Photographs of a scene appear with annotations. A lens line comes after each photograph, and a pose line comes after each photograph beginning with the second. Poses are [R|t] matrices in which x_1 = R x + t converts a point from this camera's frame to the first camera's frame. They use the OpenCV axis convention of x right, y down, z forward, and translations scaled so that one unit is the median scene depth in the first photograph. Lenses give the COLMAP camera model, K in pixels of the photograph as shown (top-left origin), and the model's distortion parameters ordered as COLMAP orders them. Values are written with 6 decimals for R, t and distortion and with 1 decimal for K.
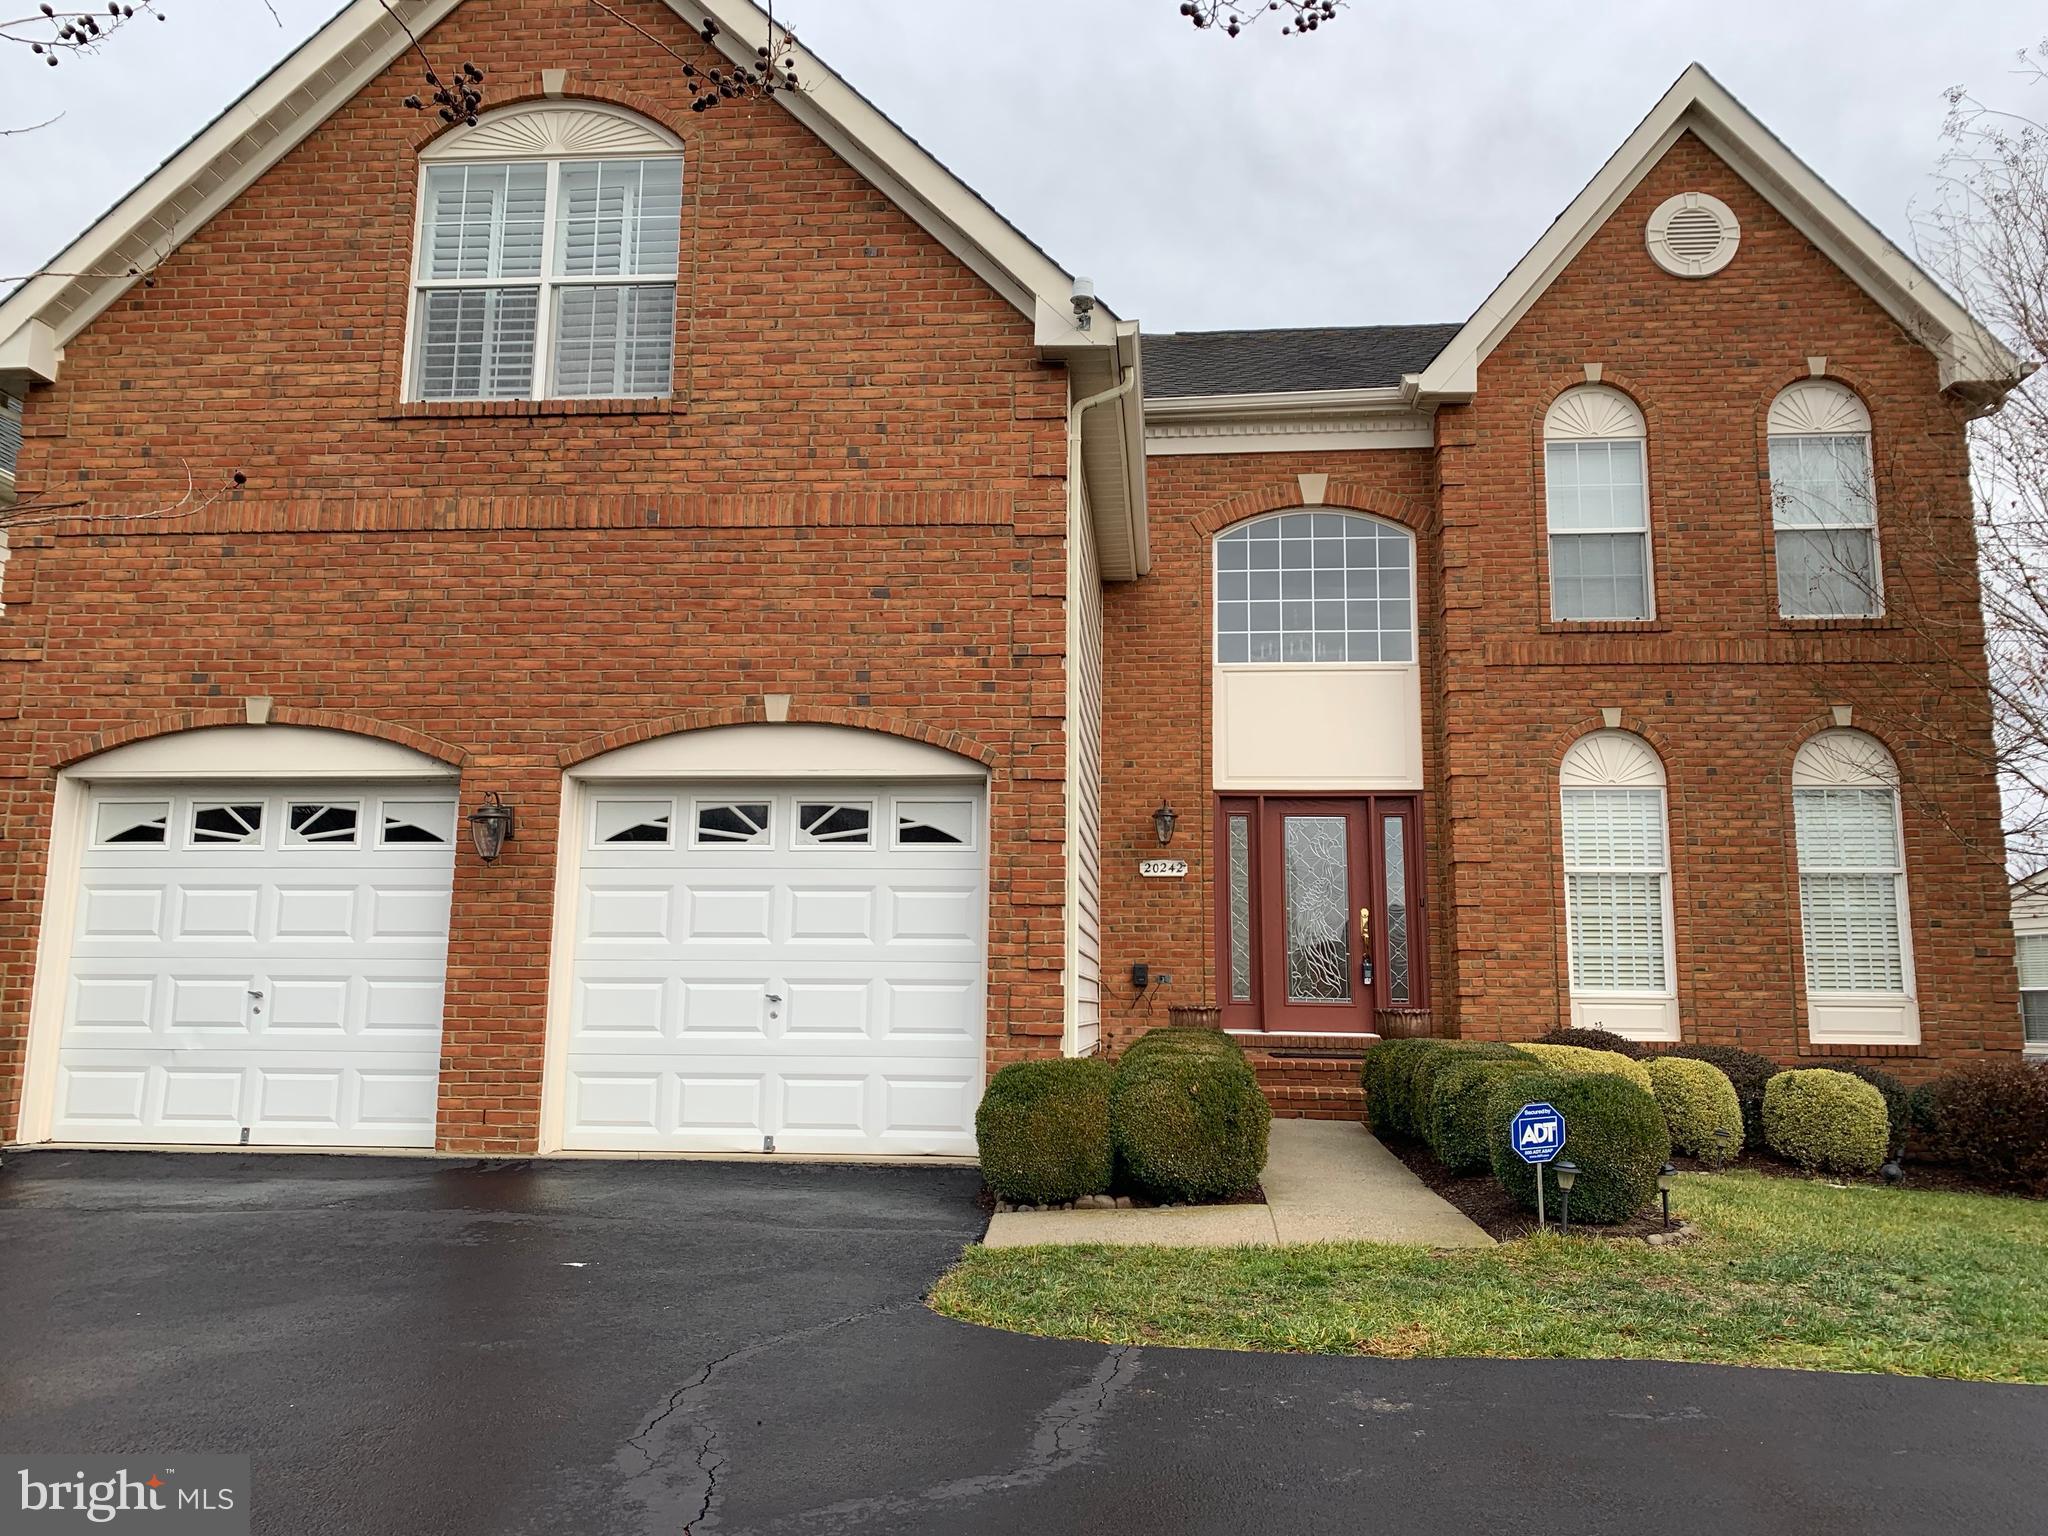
lens RADIAL K [[1546.3, 0, 983.5], [0, 1546.3, 781.3], [0, 0, 1]] dist [0.045687, -0.064115]
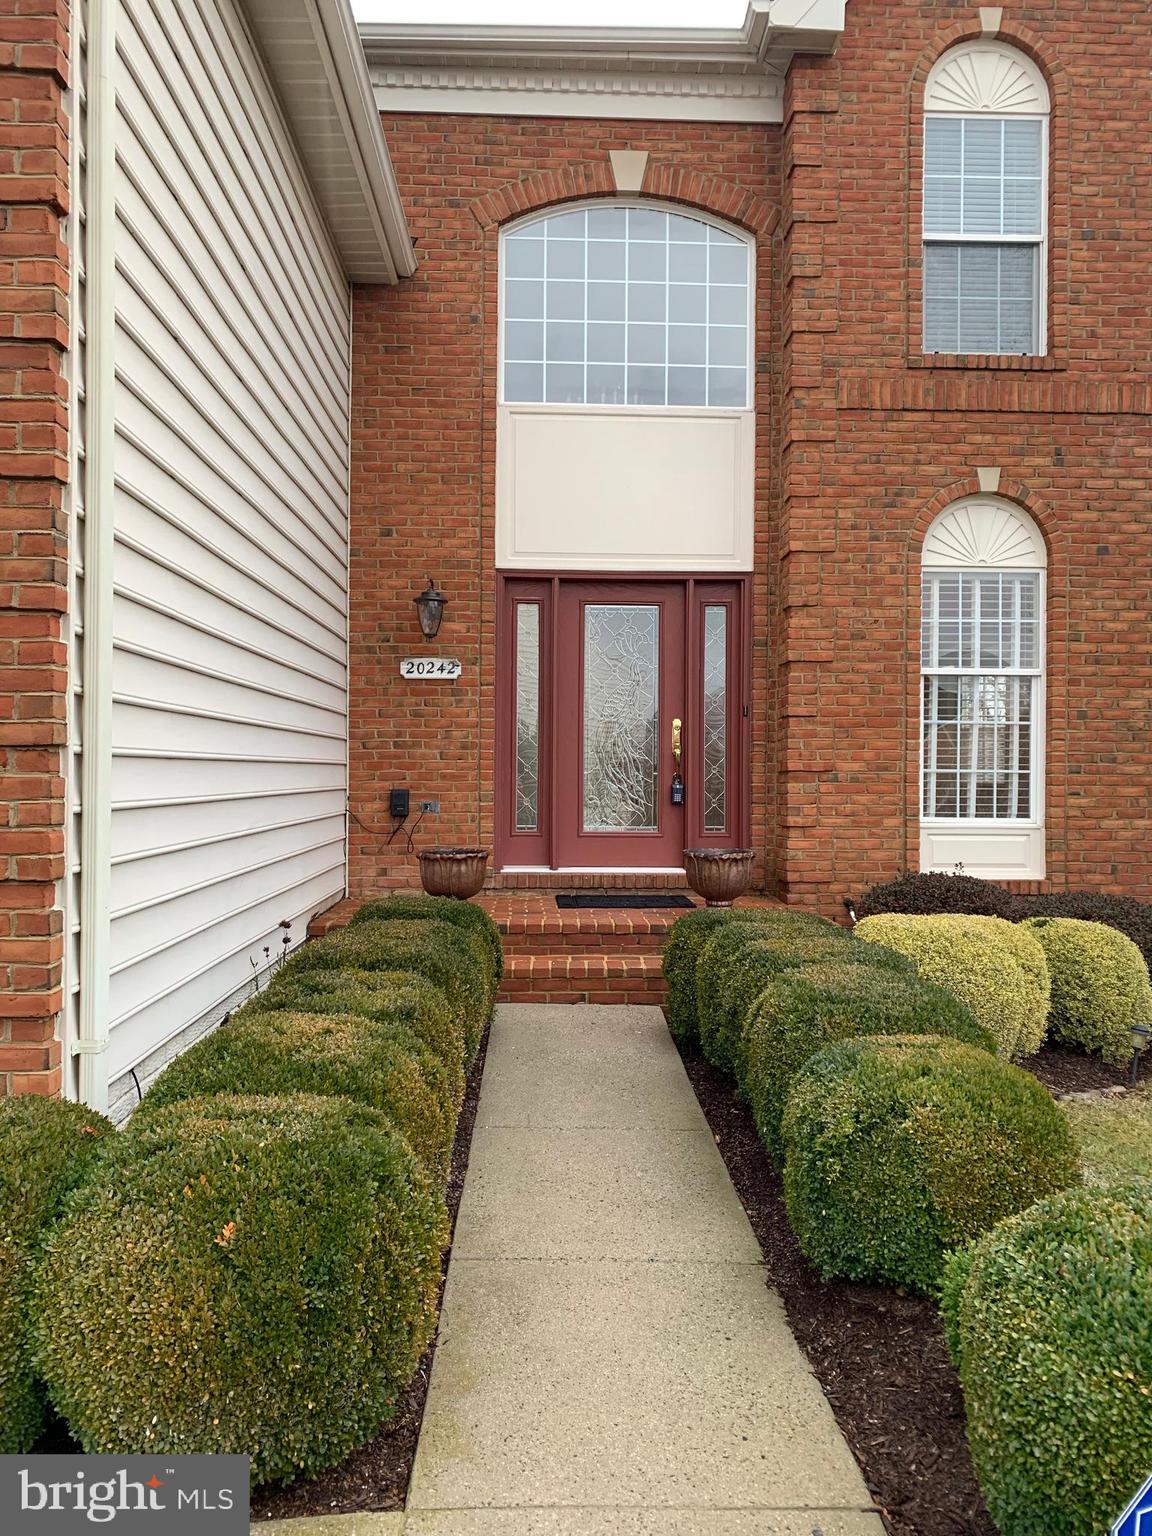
lens RADIAL K [[1159.7, 0, 536.4], [0, 1159.7, 783.2], [0, 0, 1]] dist [0.045687, -0.064115]
pose [[0.993281, -0.005783, 0.115581, 0.105832], [-0.012231, 0.987911, 0.154536, 0.023160], [-0.115077, -0.154911, 0.981203, 0.421972]]
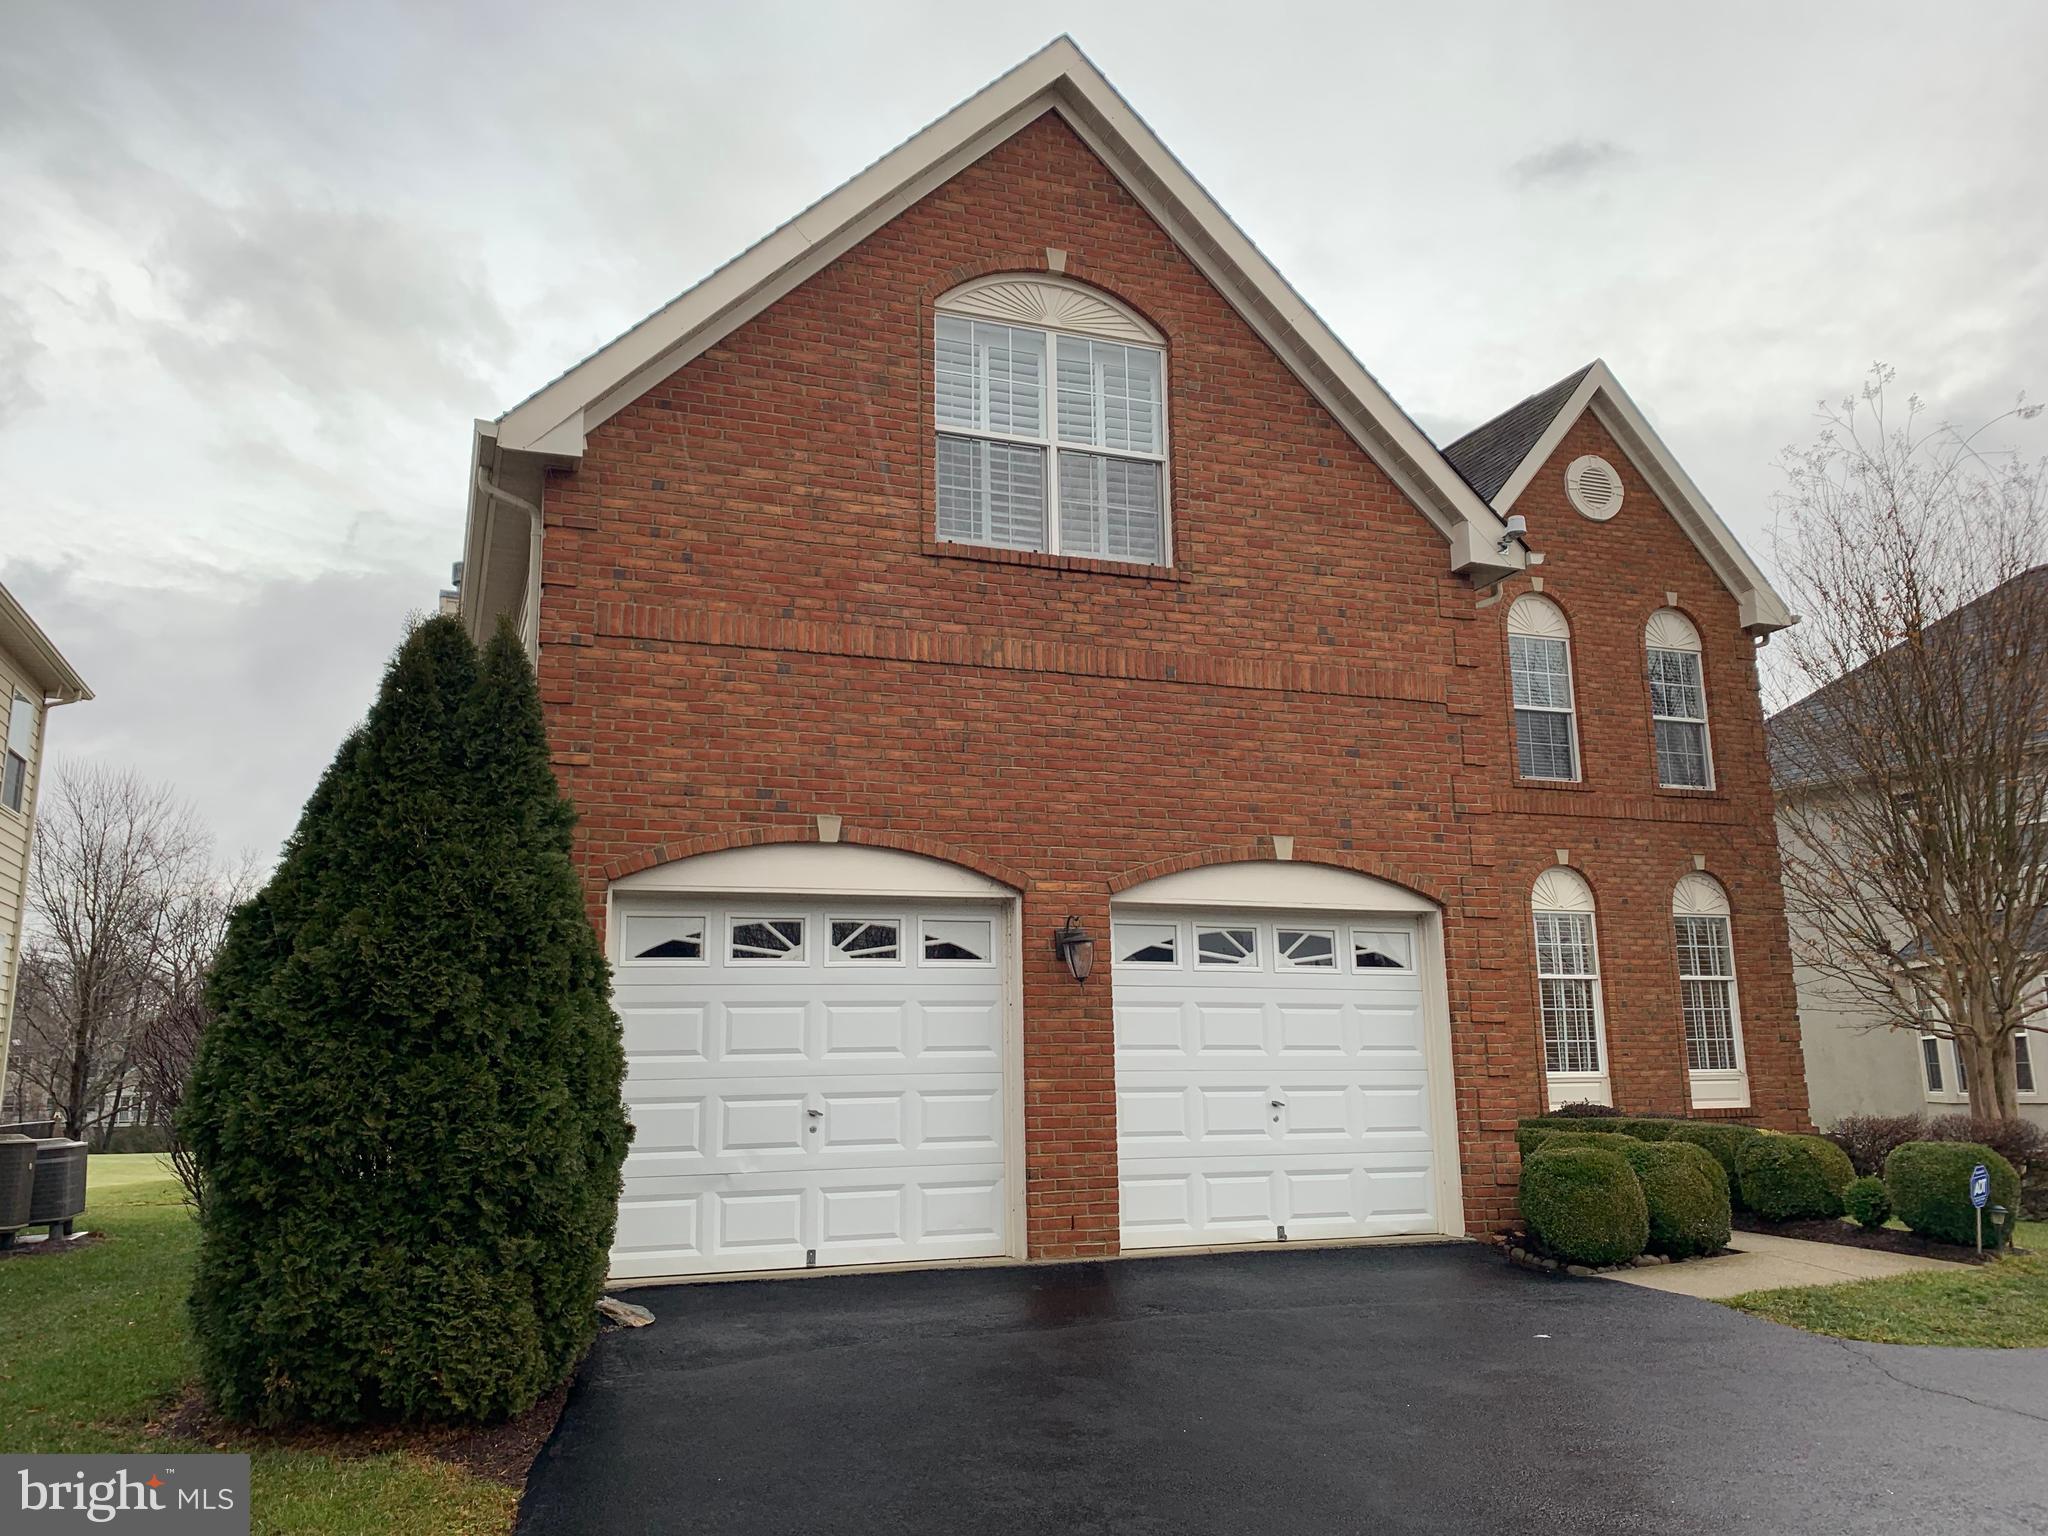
lens RADIAL K [[1546.3, 0, 1028.0], [0, 1546.3, 790.0], [0, 0, 1]] dist [0.045687, -0.064115]
pose [[0.907892, 0.053356, 0.415795, -0.535482], [-0.037593, 0.998233, -0.046012, -0.020811], [-0.417516, 0.026143, 0.908294, 0.021558]]
